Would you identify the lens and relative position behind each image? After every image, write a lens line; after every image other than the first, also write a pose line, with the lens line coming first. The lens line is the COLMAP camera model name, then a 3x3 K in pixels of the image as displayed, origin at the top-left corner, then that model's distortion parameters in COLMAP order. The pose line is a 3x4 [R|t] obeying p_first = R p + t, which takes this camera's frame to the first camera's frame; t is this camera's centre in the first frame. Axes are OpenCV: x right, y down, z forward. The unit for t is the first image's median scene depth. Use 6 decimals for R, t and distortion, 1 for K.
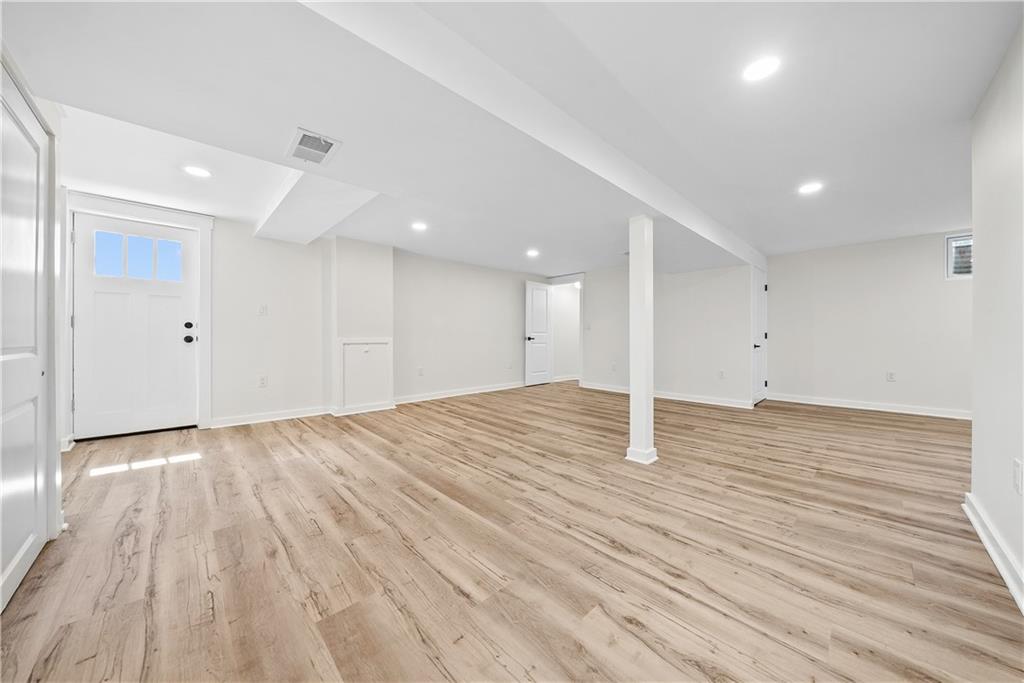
lens RADIAL K [[352.9, 0, 510.9], [0, 352.9, 338.3], [0, 0, 1]] dist [-0.002593, -0.000047]
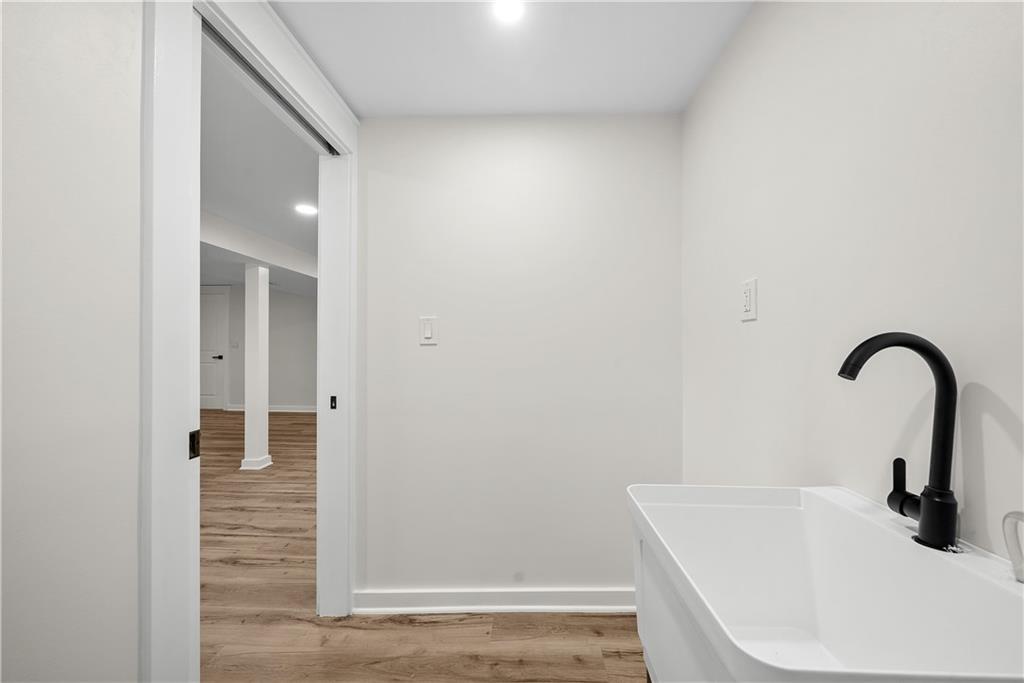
lens RADIAL K [[385.3, 0, 517.3], [0, 385.3, 344.6], [0, 0, 1]] dist [-0.000686, -0.000395]
pose [[0.714201, 0.000629, 0.699940, 0.090242], [0.000497, 0.999999, -0.001405, -0.076062], [-0.699941, 0.001351, 0.714200, -0.592478]]
